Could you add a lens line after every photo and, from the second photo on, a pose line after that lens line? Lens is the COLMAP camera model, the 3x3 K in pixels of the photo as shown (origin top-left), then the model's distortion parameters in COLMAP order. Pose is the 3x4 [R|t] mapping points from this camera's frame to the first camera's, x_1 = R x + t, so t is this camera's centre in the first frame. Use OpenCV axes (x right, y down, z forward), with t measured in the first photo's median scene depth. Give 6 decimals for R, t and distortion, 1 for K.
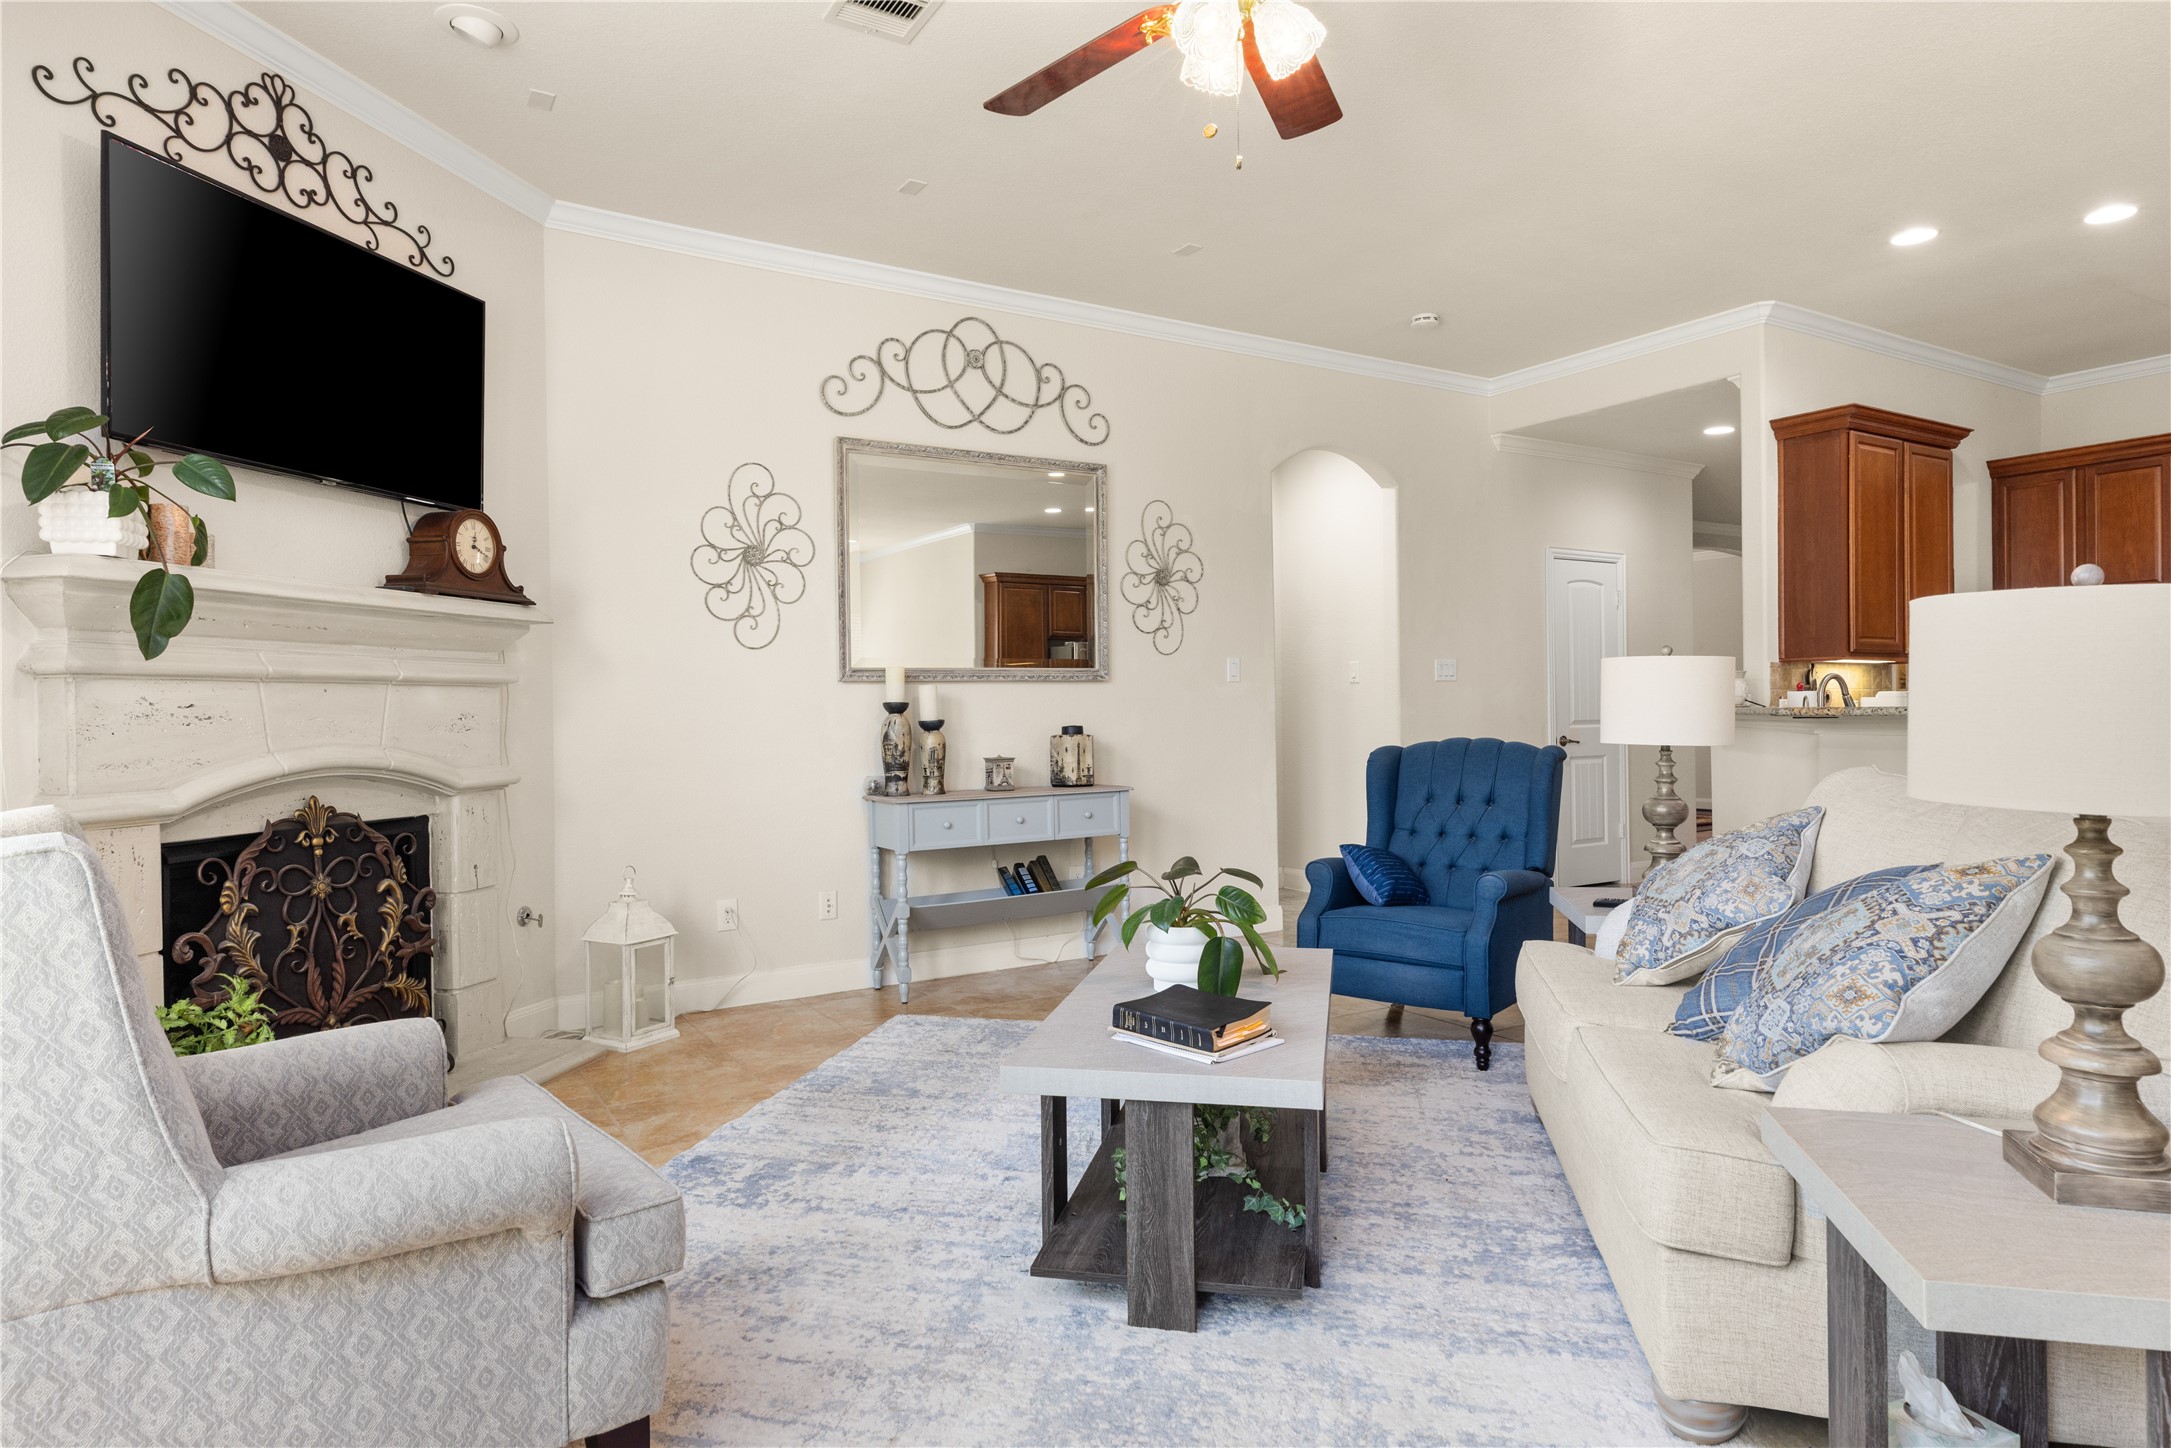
lens RADIAL K [[1246.3, 0, 1079.5], [0, 1246.3, 713.5], [0, 0, 1]] dist [0.005597, 0.001836]
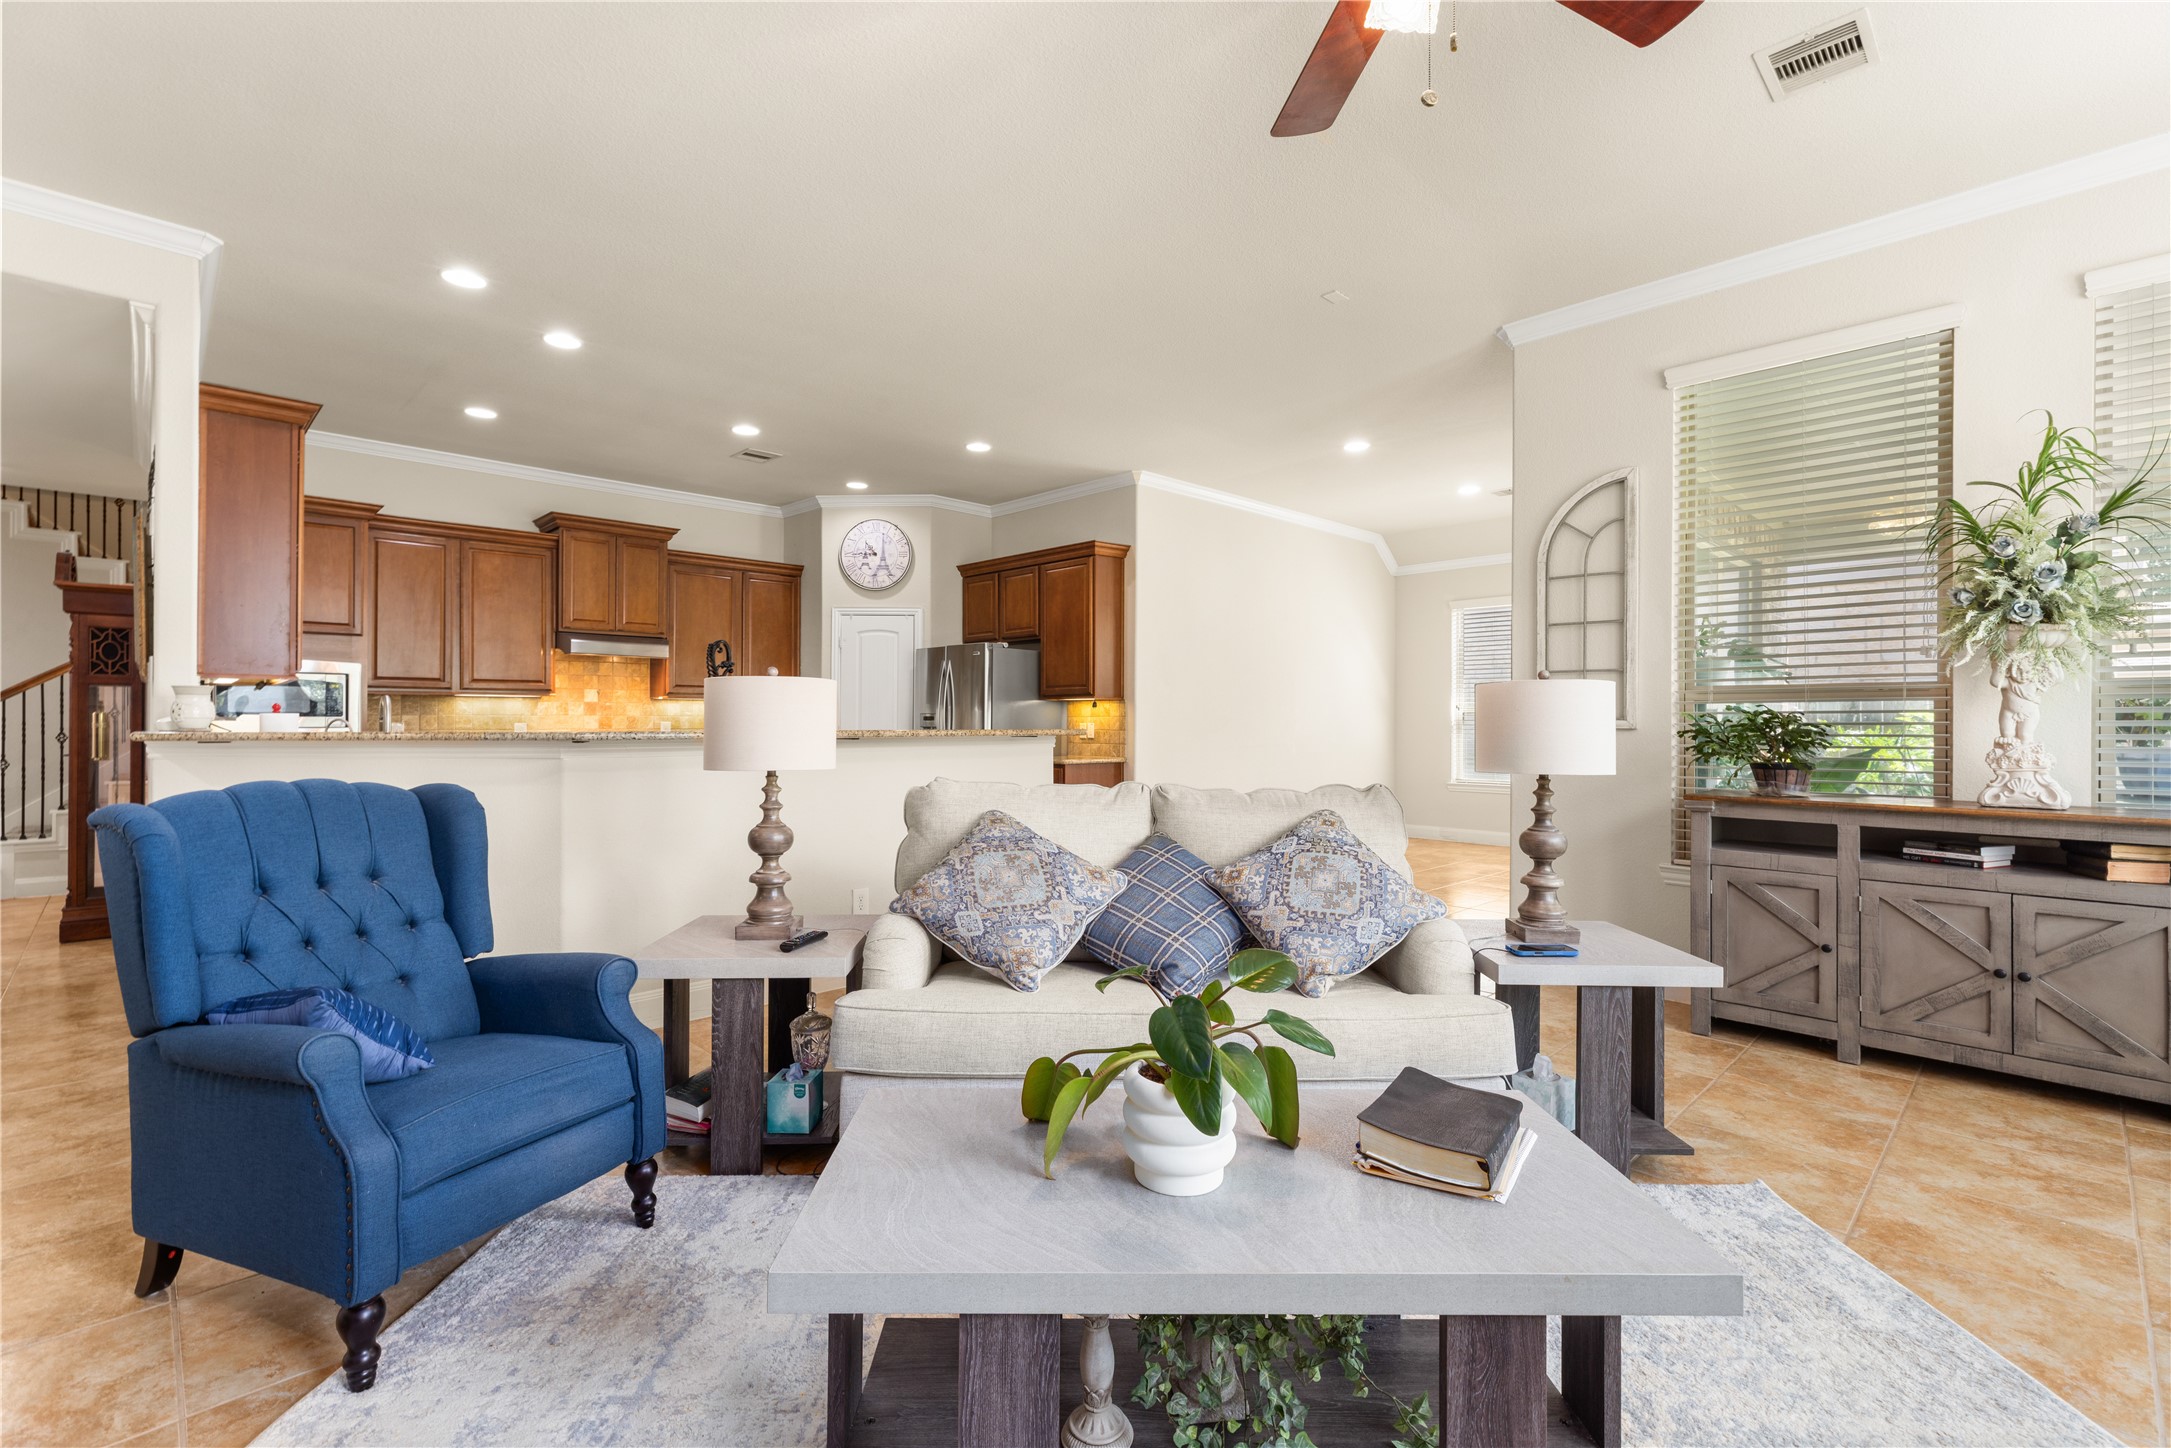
lens RADIAL K [[975.2, 0, 1078.8], [0, 975.2, 726.1], [0, 0, 1]] dist [0.004067, 0.001600]
pose [[-0.227292, 0.012827, 0.973742, -0.248494], [0.010331, 0.999889, -0.010760, 0.002556], [-0.973772, 0.007614, -0.227400, 0.751933]]
